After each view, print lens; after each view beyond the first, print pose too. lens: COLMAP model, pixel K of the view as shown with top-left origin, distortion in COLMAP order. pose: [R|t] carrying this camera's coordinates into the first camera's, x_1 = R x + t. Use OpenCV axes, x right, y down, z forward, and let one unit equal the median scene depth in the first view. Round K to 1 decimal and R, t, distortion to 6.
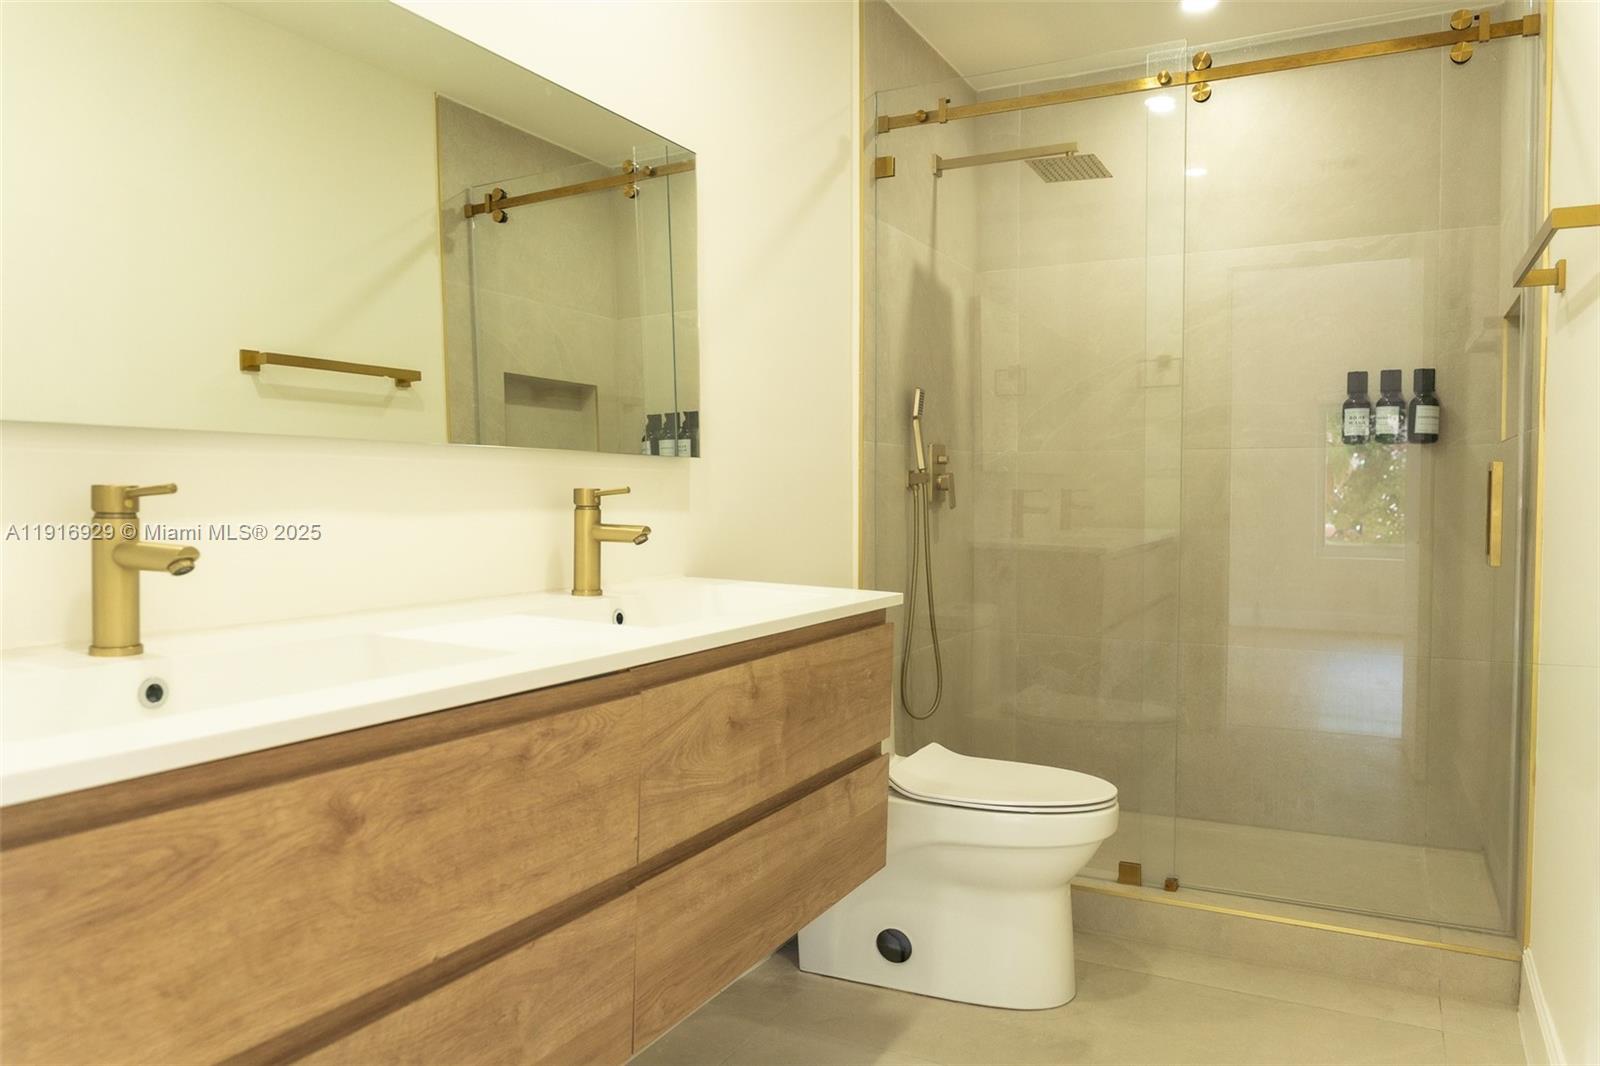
lens RADIAL K [[1109.5, 0, 800.0], [0, 1109.5, 533.0], [0, 0, 1]] dist [-0.000755, -0.004353]
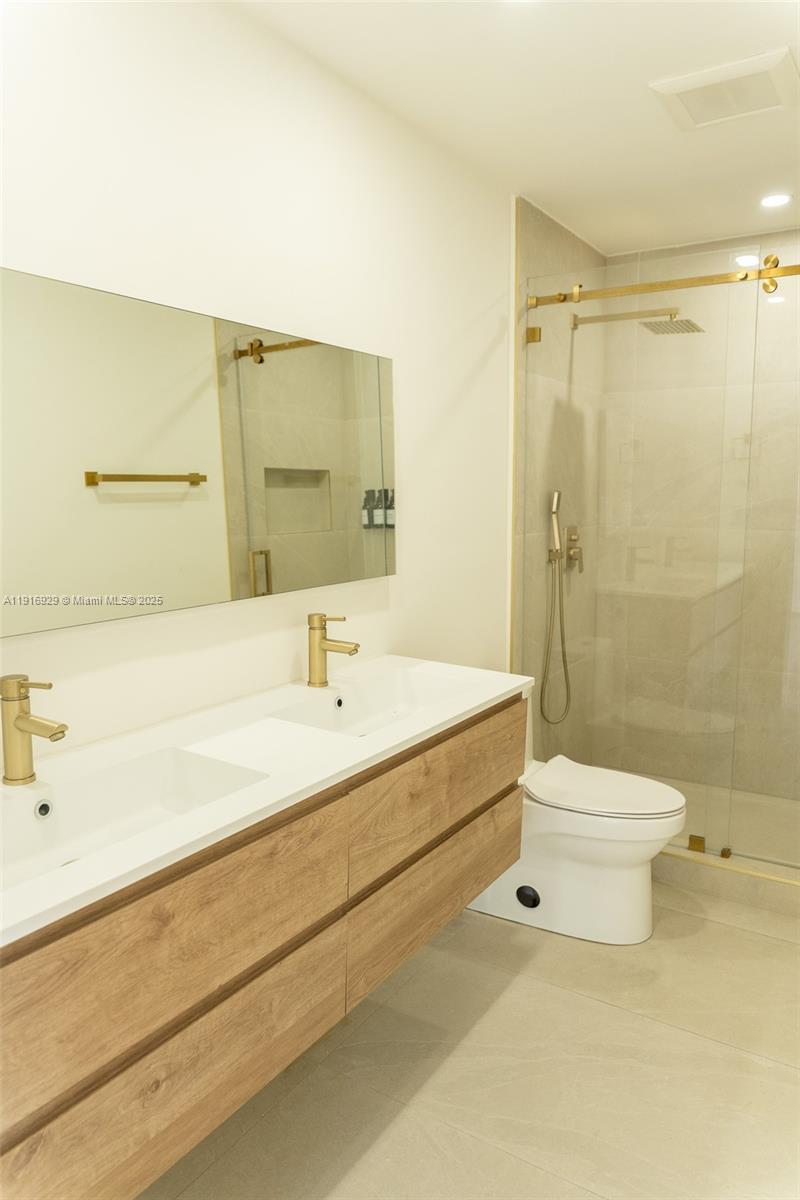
lens RADIAL K [[807.0, 0, 419.4], [0, 807.0, 597.2], [0, 0, 1]] dist [-0.001440, 0.001883]
pose [[0.996860, 0.008737, -0.078695, 0.022245], [-0.000704, 0.994831, 0.101542, -0.138109], [0.079175, -0.101168, 0.991714, -0.038760]]
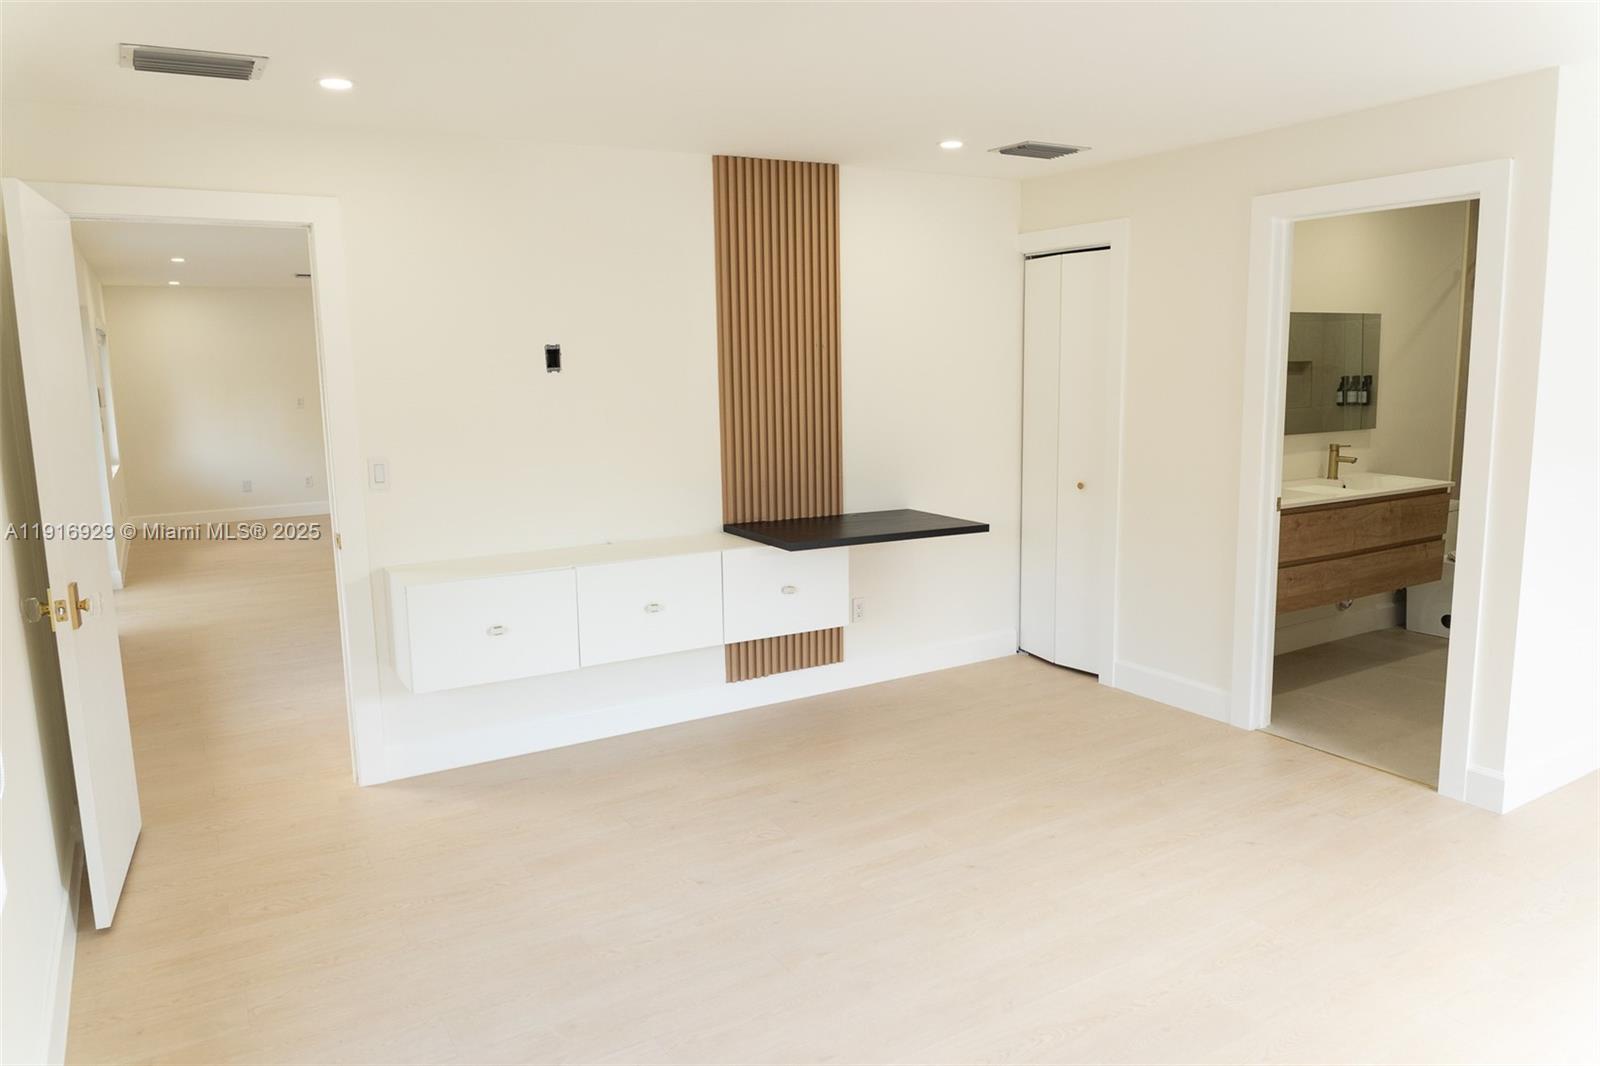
lens RADIAL K [[1109.5, 0, 800.0], [0, 1109.5, 533.0], [0, 0, 1]] dist [-0.000755, -0.004353]
pose [[0.852906, 0.063637, -0.518171, 0.122008], [0.001776, 0.992184, 0.124774, -0.146261], [0.522061, -0.107341, 0.846127, -1.924131]]
